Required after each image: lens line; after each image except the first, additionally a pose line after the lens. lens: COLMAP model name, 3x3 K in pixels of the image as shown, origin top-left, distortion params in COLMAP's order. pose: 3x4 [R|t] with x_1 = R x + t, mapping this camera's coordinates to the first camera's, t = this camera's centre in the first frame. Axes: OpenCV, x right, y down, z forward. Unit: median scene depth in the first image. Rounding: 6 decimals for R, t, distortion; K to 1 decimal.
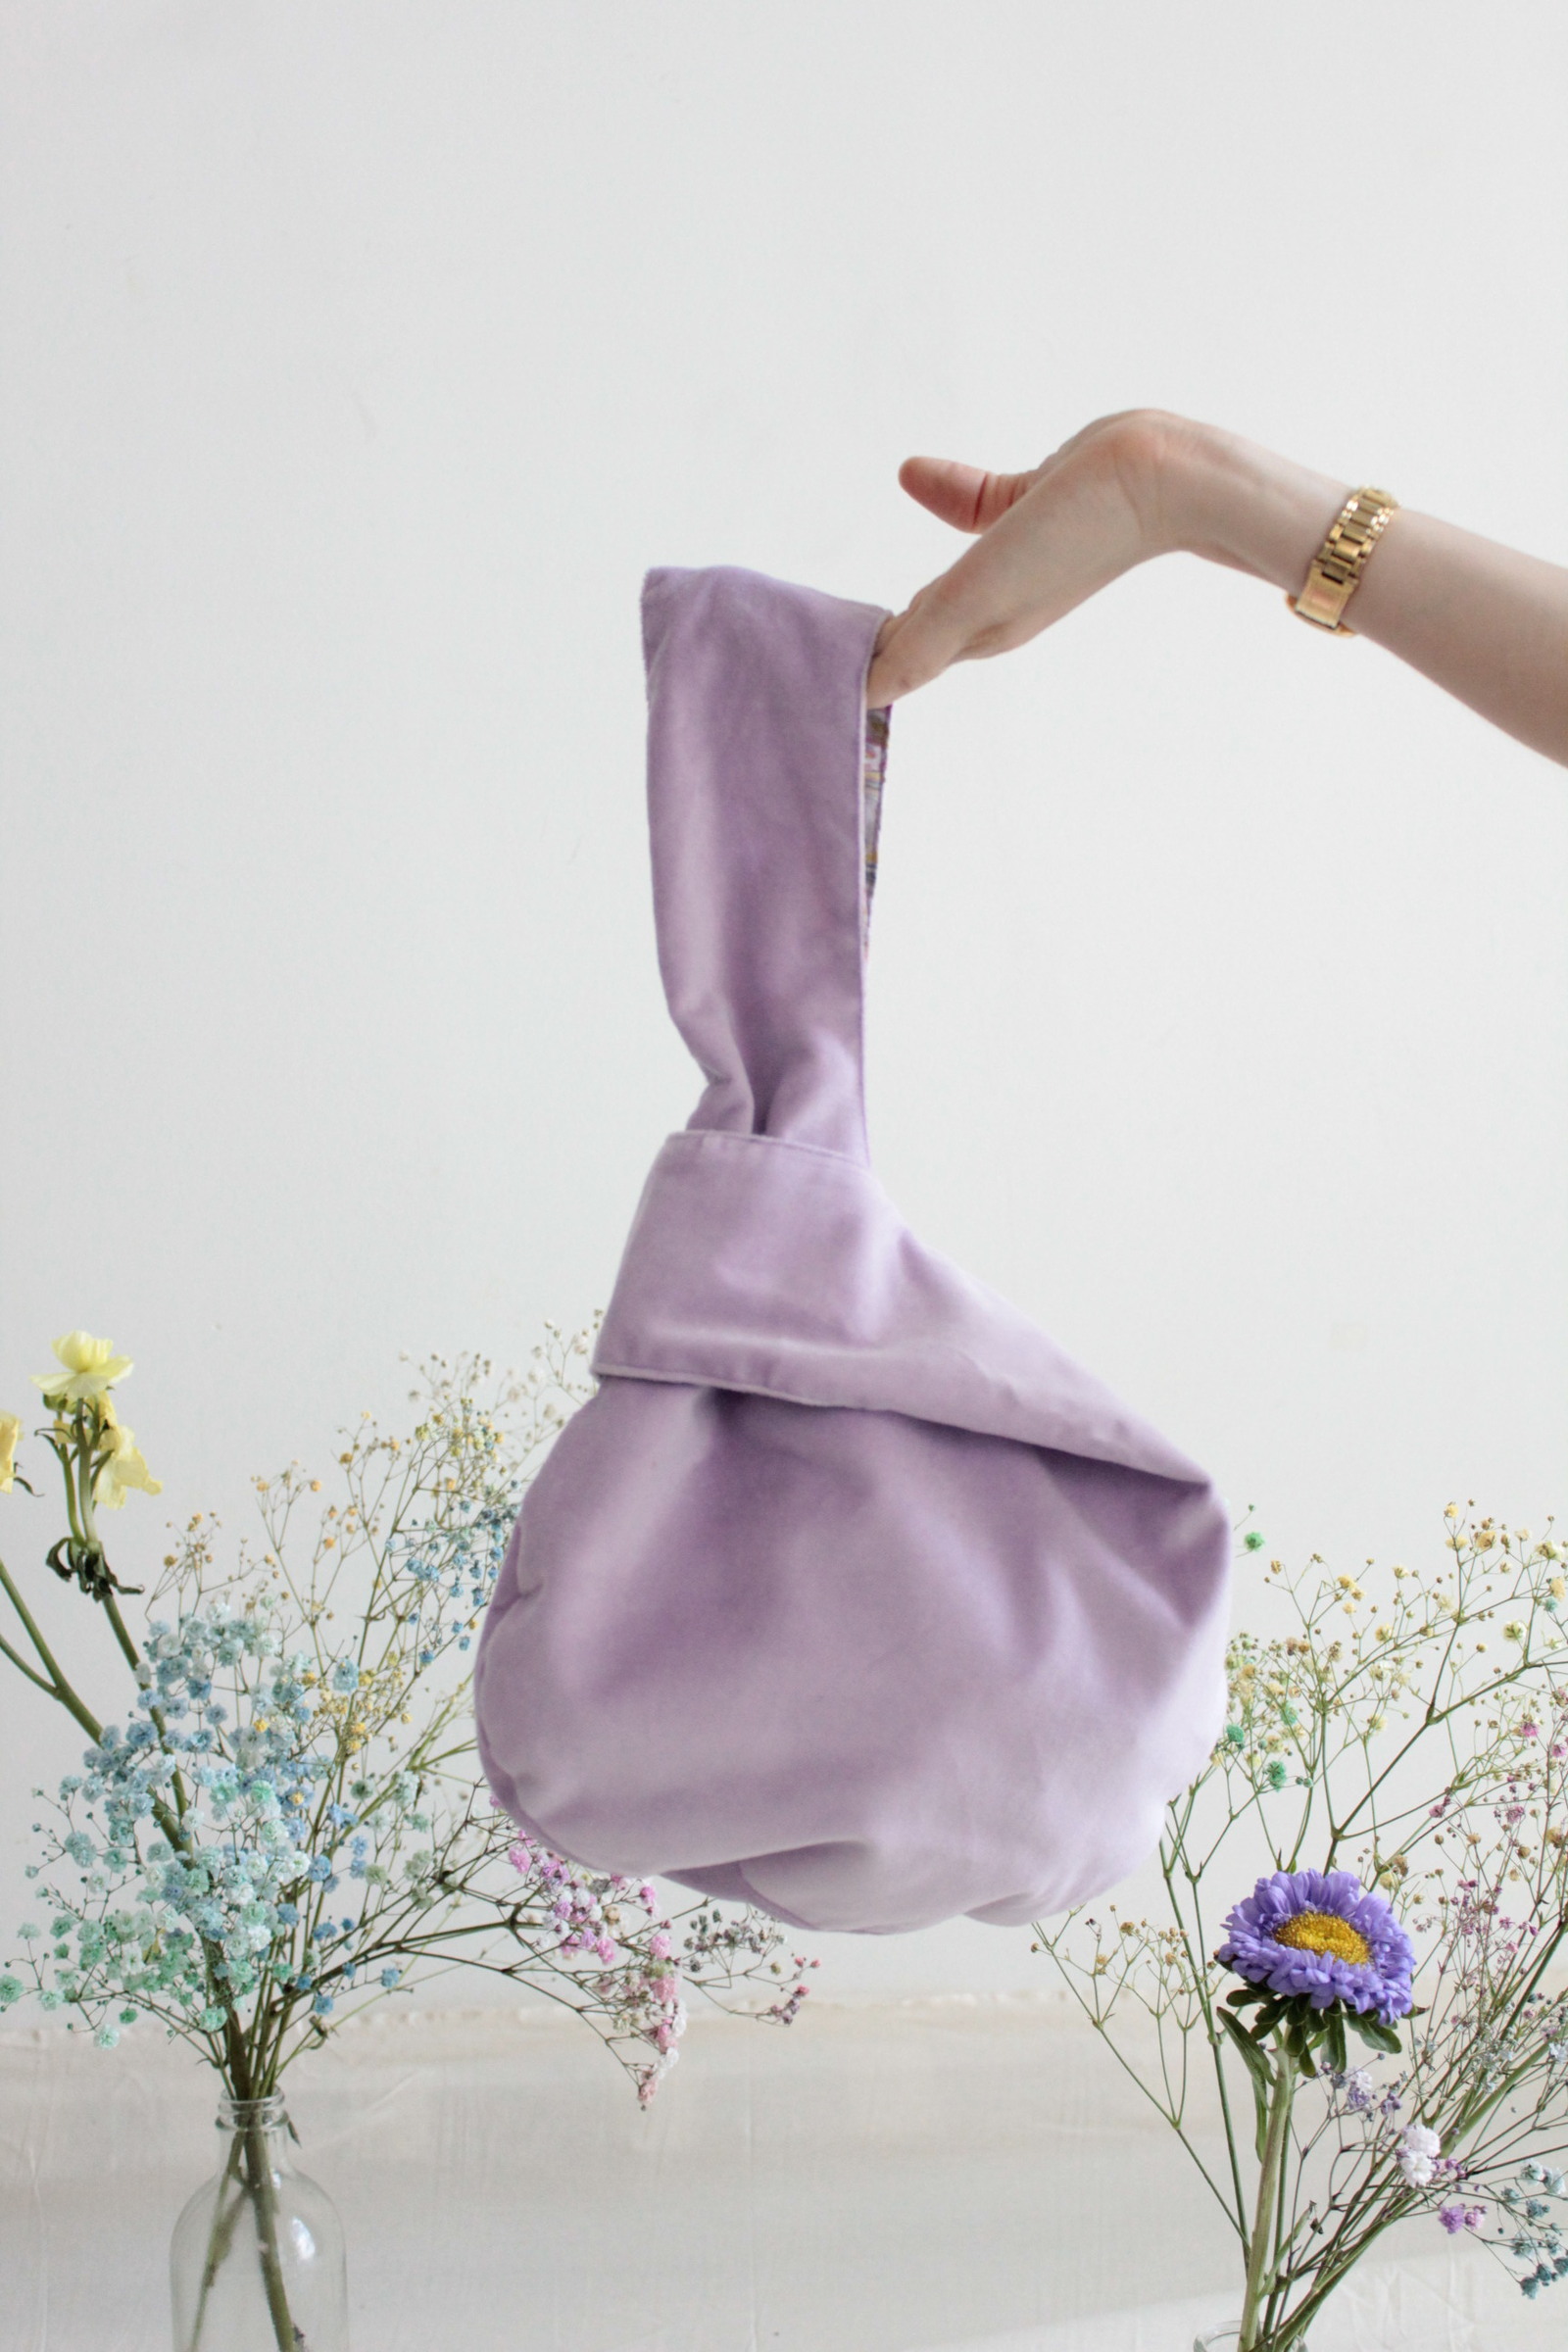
lens RADIAL K [[2956.0, 0, 785.3], [0, 2956.0, 1177.3], [0, 0, 1]] dist [-0.043049, 0.085178]
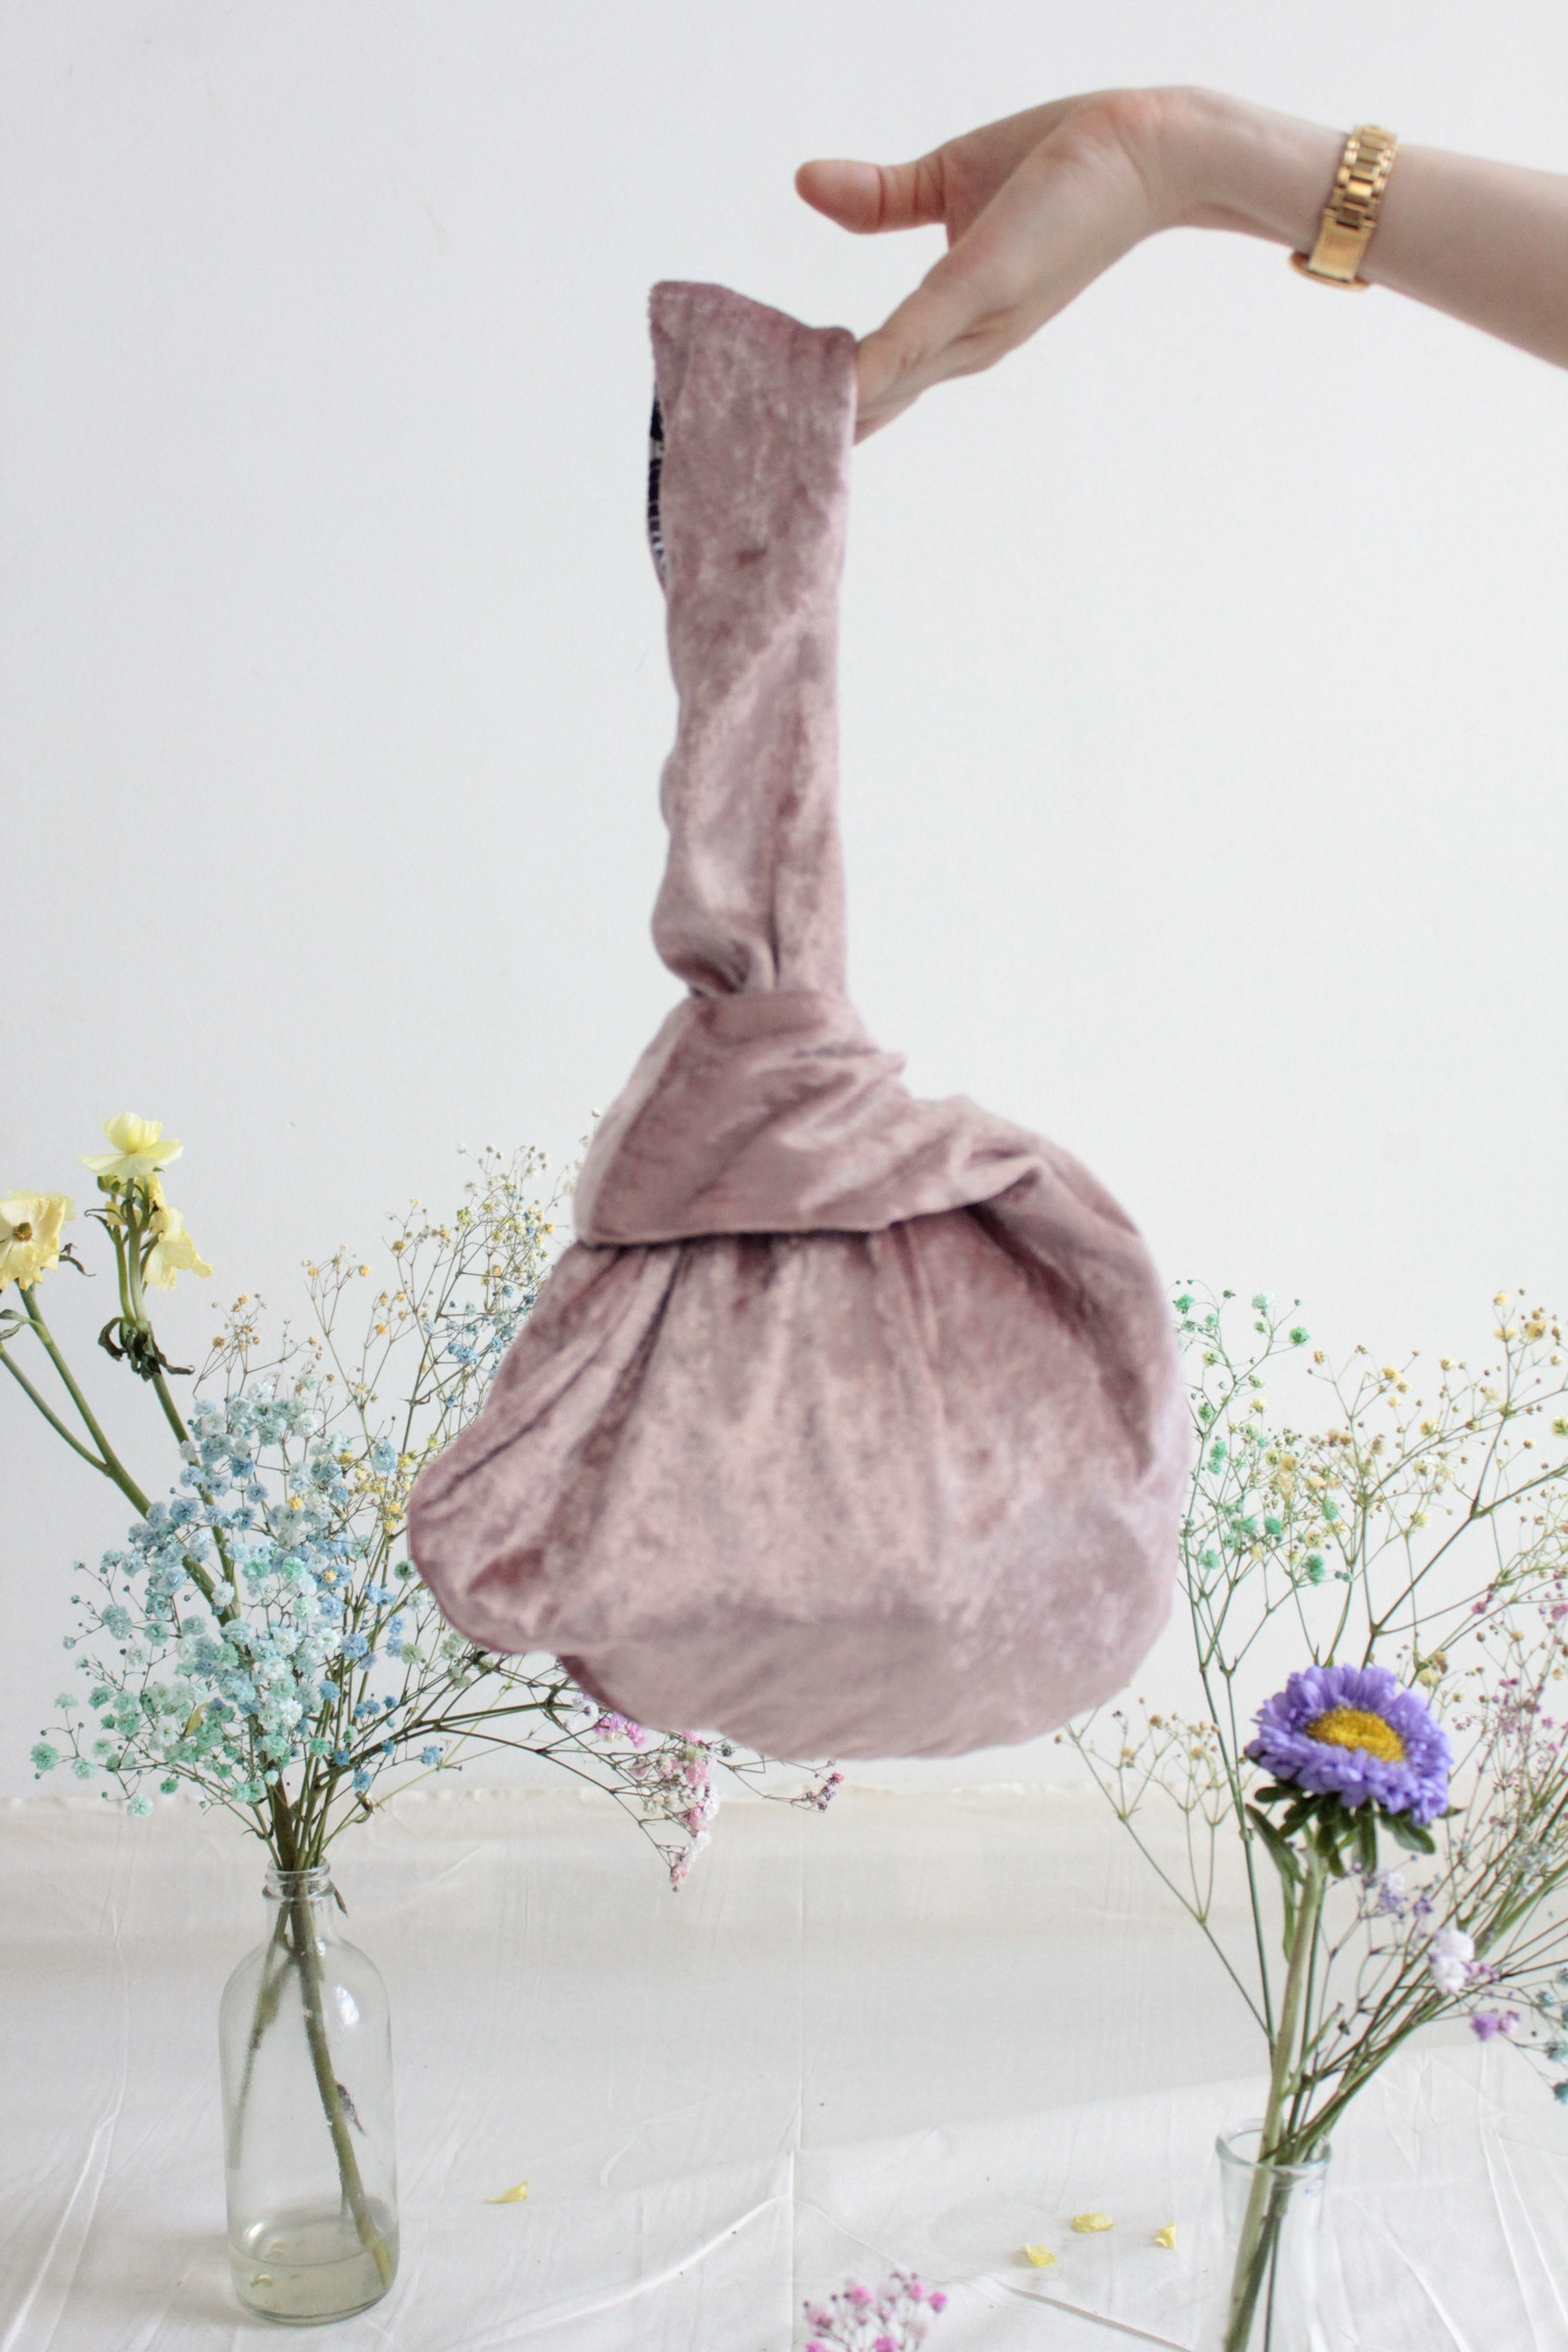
lens RADIAL K [[2611.6, 0, 796.2], [0, 2611.6, 1163.5], [0, 0, 1]] dist [-0.071985, 0.047712]
pose [[0.998940, 0.011537, -0.044563, 0.029664], [-0.009800, 0.999191, 0.039009, 0.034209], [0.044977, -0.038531, 0.998245, 0.128853]]
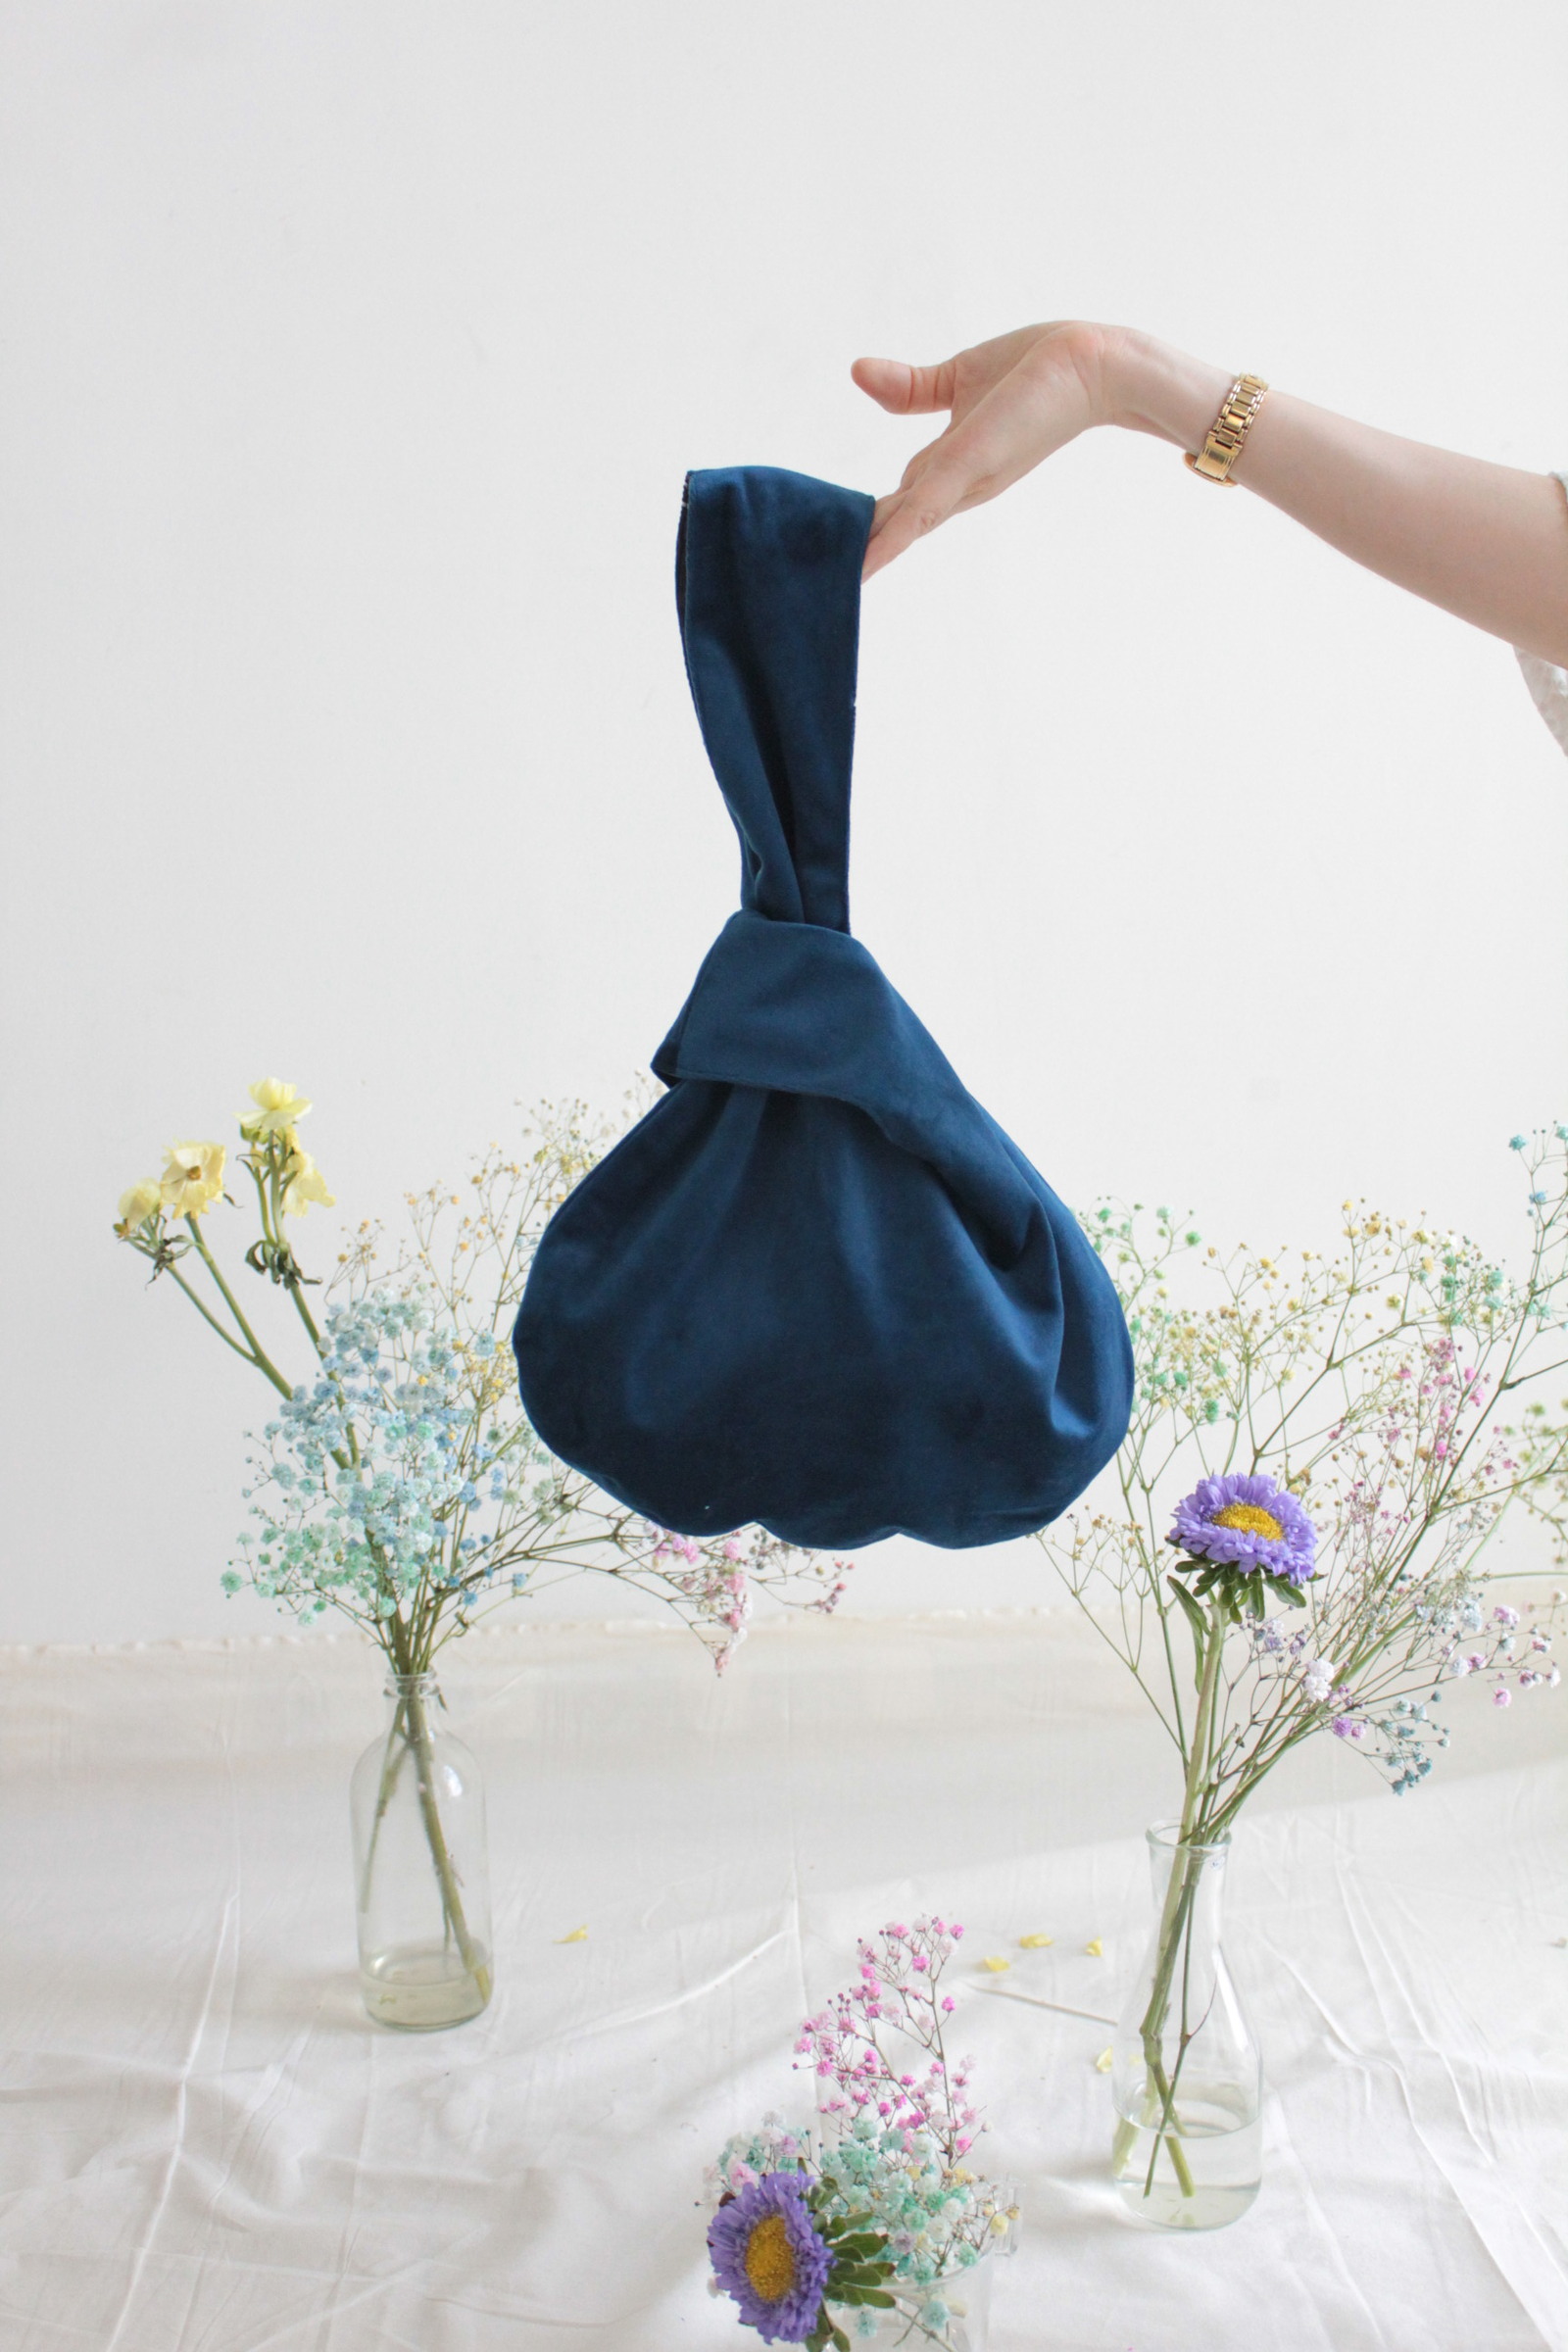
lens RADIAL K [[2565.1, 0, 787.3], [0, 2565.1, 1152.3], [0, 0, 1]] dist [-0.067325, -0.003042]
pose [[0.999959, -0.001978, 0.008893, -0.027861], [0.001446, 0.998231, 0.059435, 0.020074], [-0.008995, -0.059420, 0.998193, -0.108650]]
